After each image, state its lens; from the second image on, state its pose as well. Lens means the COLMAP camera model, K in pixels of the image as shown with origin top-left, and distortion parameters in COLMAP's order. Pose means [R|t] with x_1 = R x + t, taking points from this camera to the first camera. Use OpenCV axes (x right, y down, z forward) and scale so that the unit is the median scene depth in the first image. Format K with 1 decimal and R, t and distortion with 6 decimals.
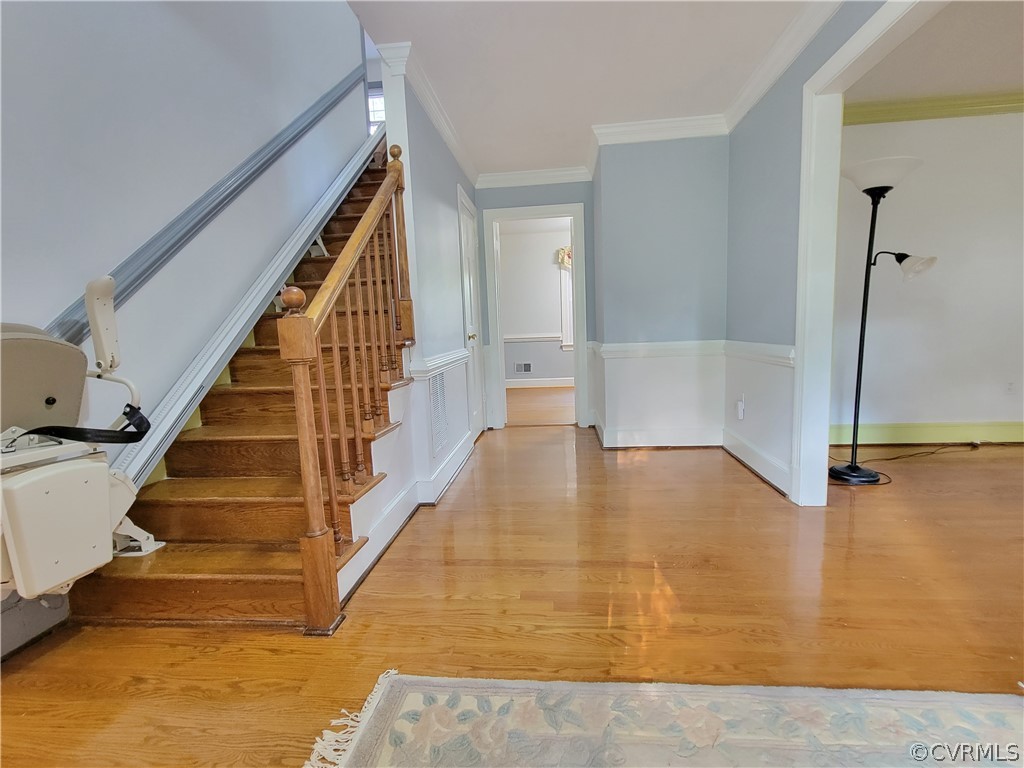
lens RADIAL K [[451.7, 0, 512.0], [0, 451.7, 384.0], [0, 0, 1]] dist [0.000005, 0.000264]
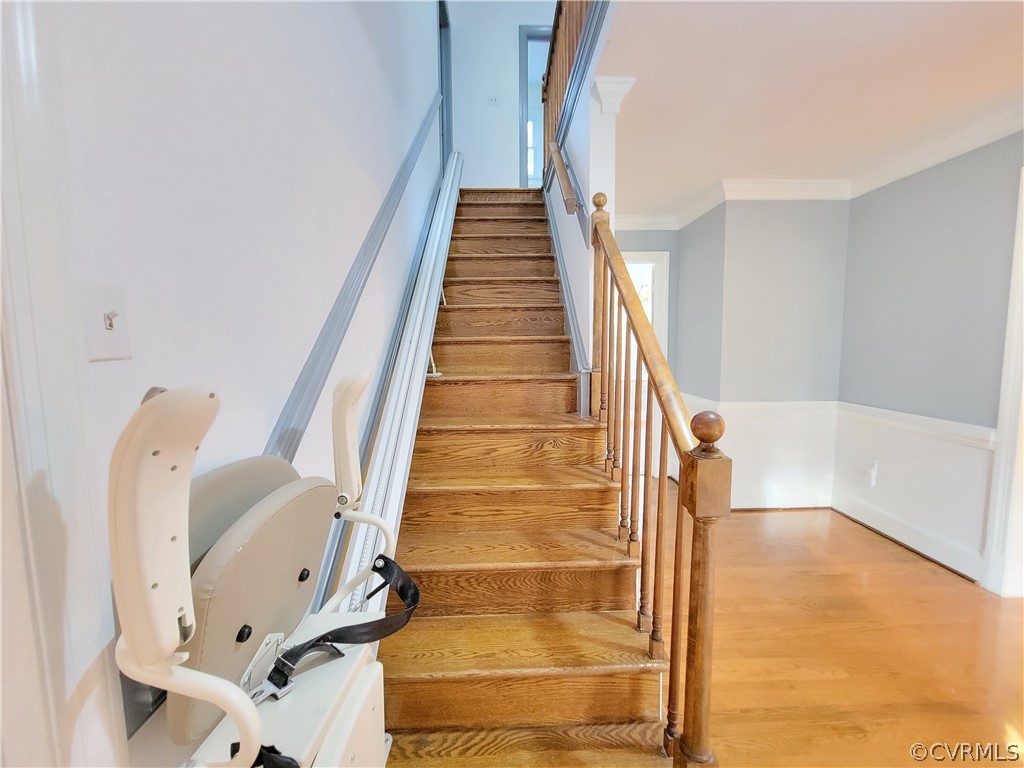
lens RADIAL K [[430.2, 0, 517.4], [0, 430.2, 382.1], [0, 0, 1]] dist [0.000329, -0.004378]
pose [[0.991393, 0.019463, 0.129462, -0.513175], [-0.014800, 0.999210, -0.036887, -0.137173], [-0.130077, 0.034653, 0.990898, 0.221634]]
